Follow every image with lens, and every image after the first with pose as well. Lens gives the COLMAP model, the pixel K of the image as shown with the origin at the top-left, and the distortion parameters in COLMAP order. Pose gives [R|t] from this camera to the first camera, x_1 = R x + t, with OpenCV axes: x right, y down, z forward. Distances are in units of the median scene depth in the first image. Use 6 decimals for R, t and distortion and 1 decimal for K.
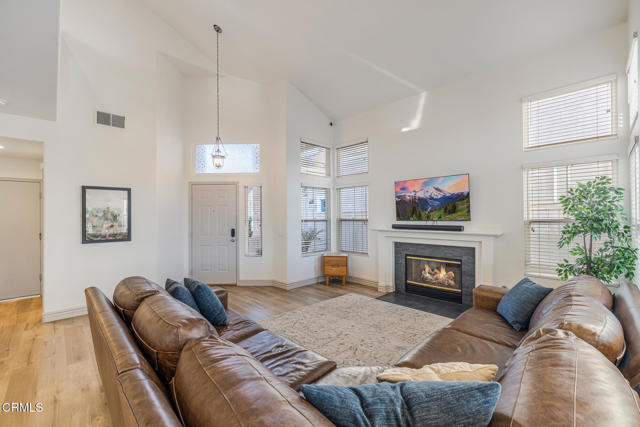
lens RADIAL K [[273.2, 0, 319.0], [0, 273.2, 214.9], [0, 0, 1]] dist [0.004576, 0.000234]
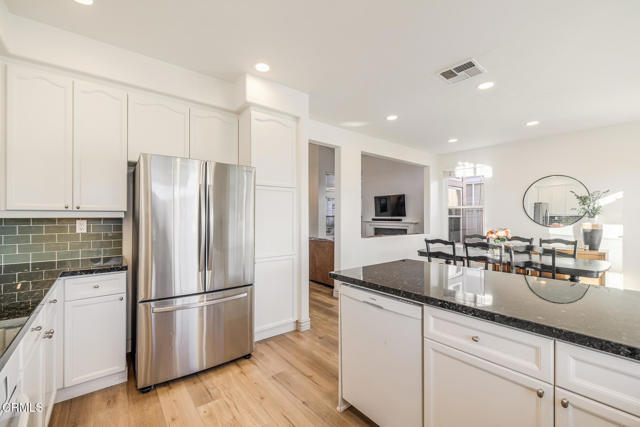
lens RADIAL K [[273.2, 0, 320.6], [0, 273.2, 213.4], [0, 0, 1]] dist [0.004576, 0.000234]
pose [[0.997037, 0.003558, -0.076847, 0.045162], [-0.003003, 0.999969, 0.007330, -0.013223], [0.076870, -0.007077, 0.997016, -0.936050]]
